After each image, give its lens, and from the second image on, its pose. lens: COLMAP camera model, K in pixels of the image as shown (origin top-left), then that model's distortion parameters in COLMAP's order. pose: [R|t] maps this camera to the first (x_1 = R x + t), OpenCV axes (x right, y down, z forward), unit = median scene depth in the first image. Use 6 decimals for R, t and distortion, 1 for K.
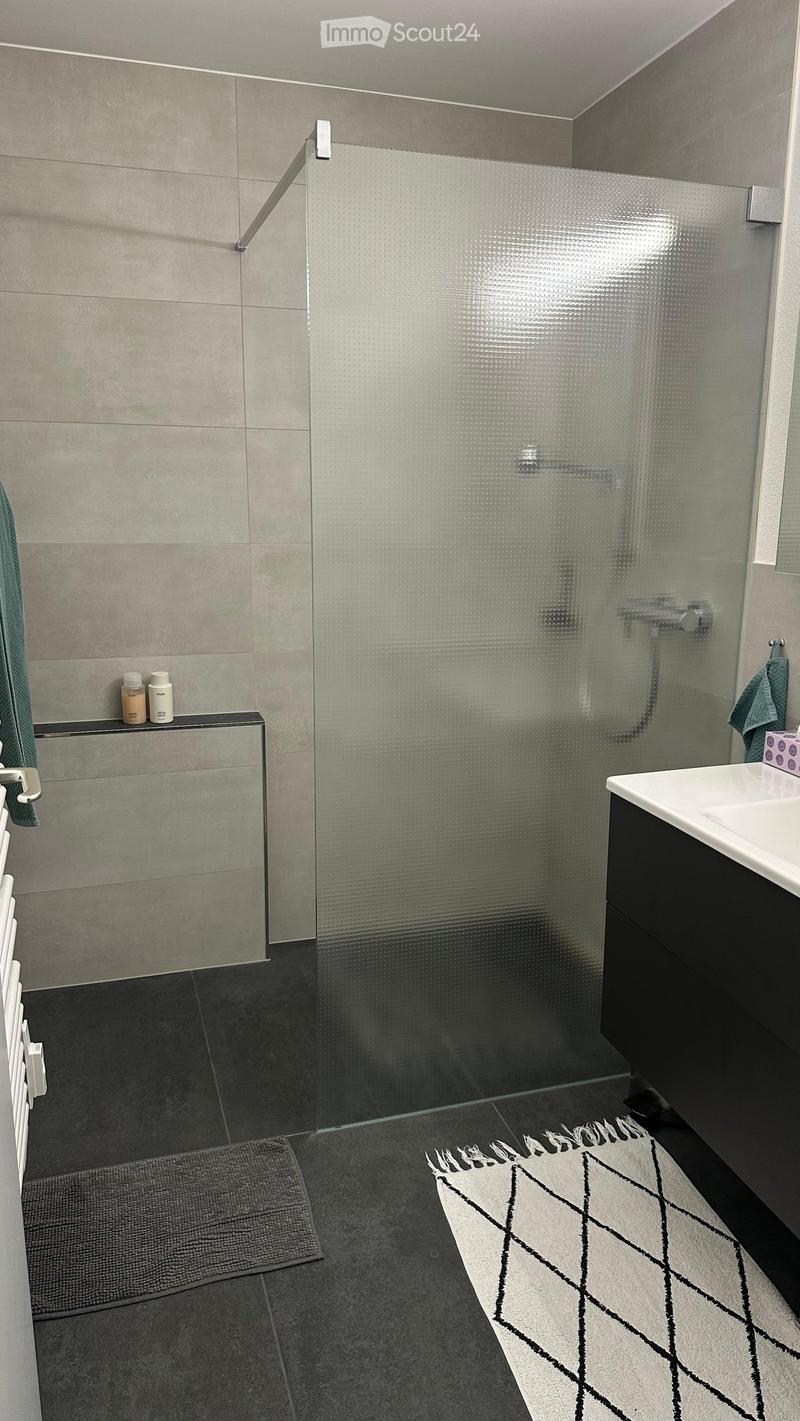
lens RADIAL K [[991.1, 0, 400.0], [0, 991.1, 710.5], [0, 0, 1]] dist [0.067451, -0.023556]
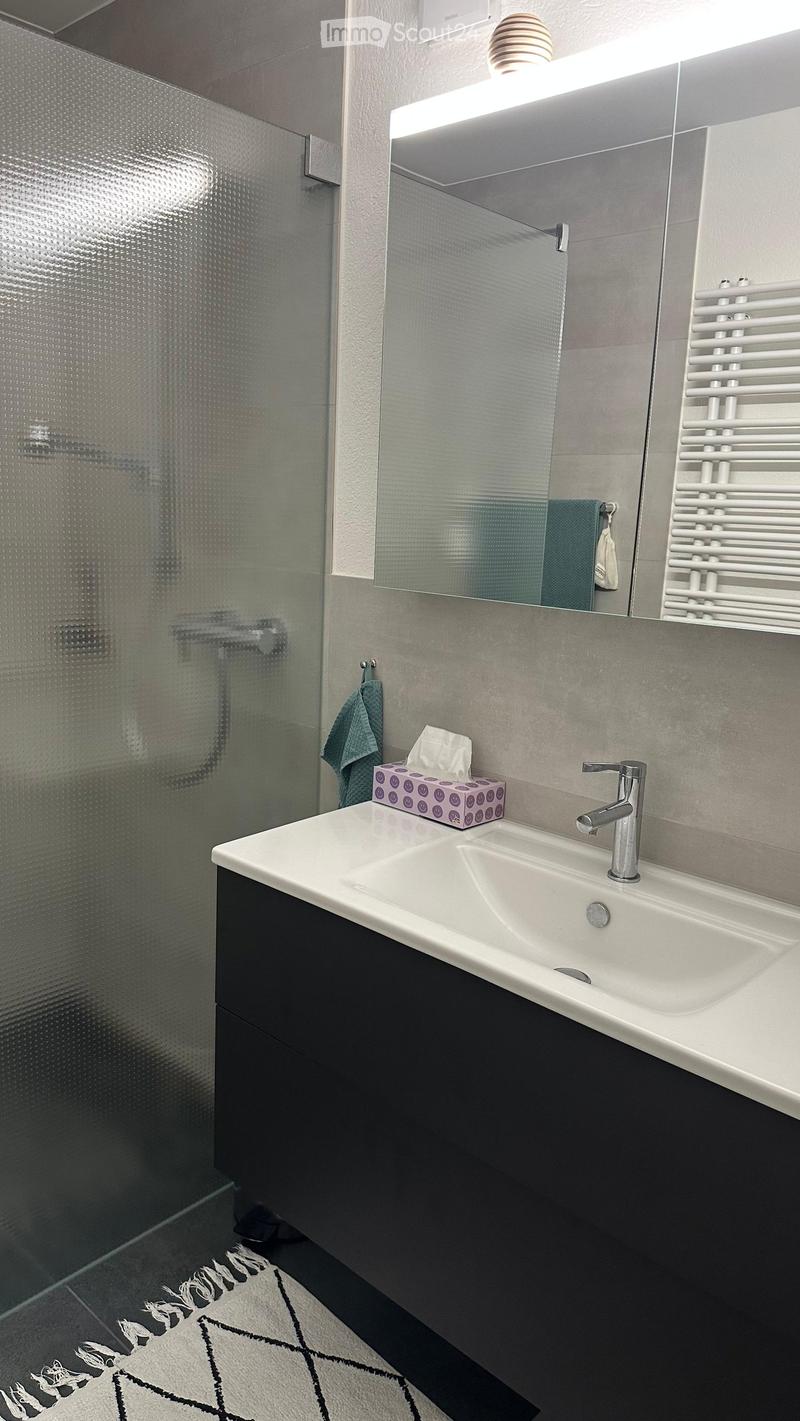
lens RADIAL K [[1025.3, 0, 400.0], [0, 1025.3, 710.5], [0, 0, 1]] dist [0.082159, -0.077042]
pose [[0.870362, -0.071630, 0.487174, -0.045665], [0.074548, 0.997127, 0.013425, -0.035981], [-0.486736, 0.024633, 0.873202, 0.190901]]
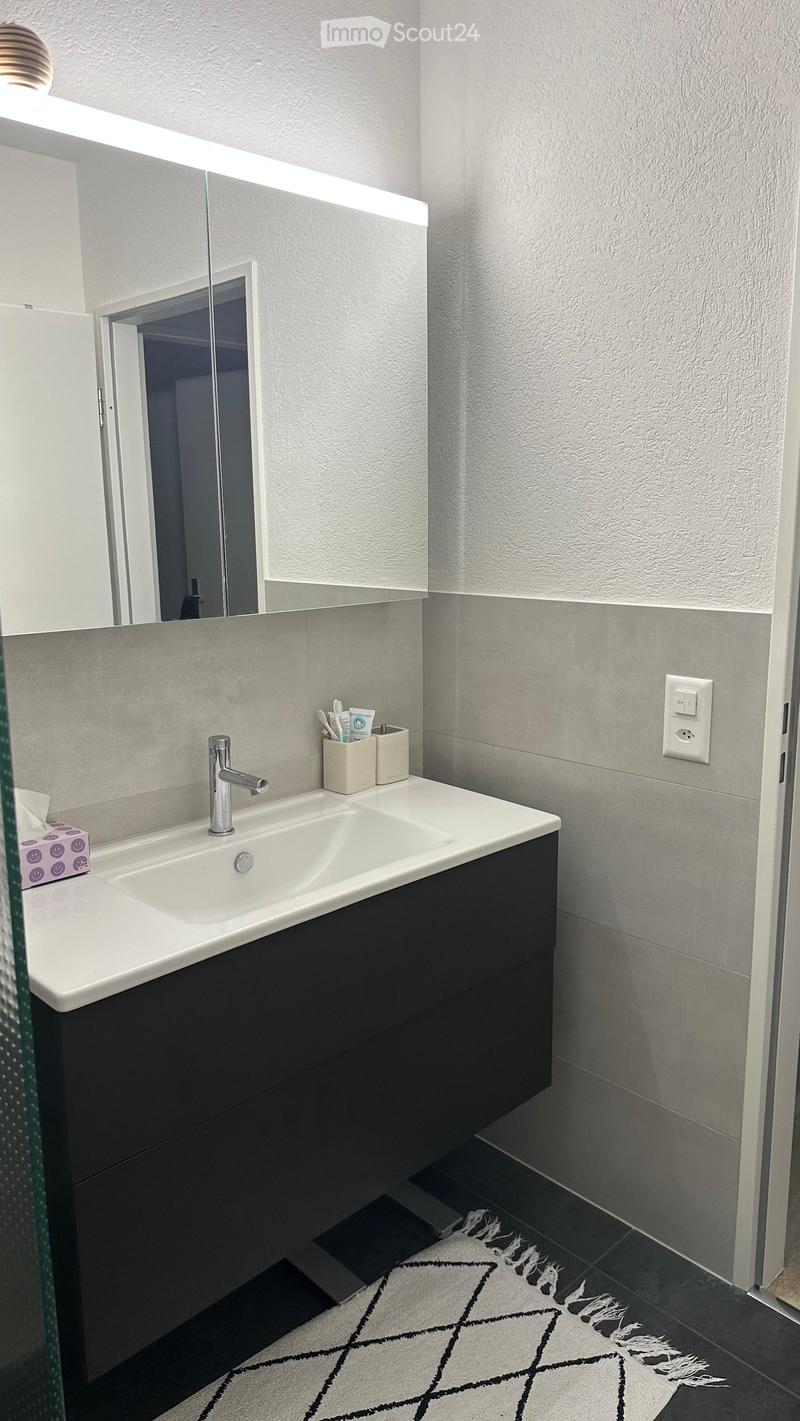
lens RADIAL K [[991.1, 0, 400.0], [0, 991.1, 710.5], [0, 0, 1]] dist [0.067451, -0.023556]
pose [[-0.433998, -0.182031, 0.882333, -0.343819], [0.207909, 0.932702, 0.294688, -0.204459], [-0.876596, 0.311339, -0.366944, 0.864485]]
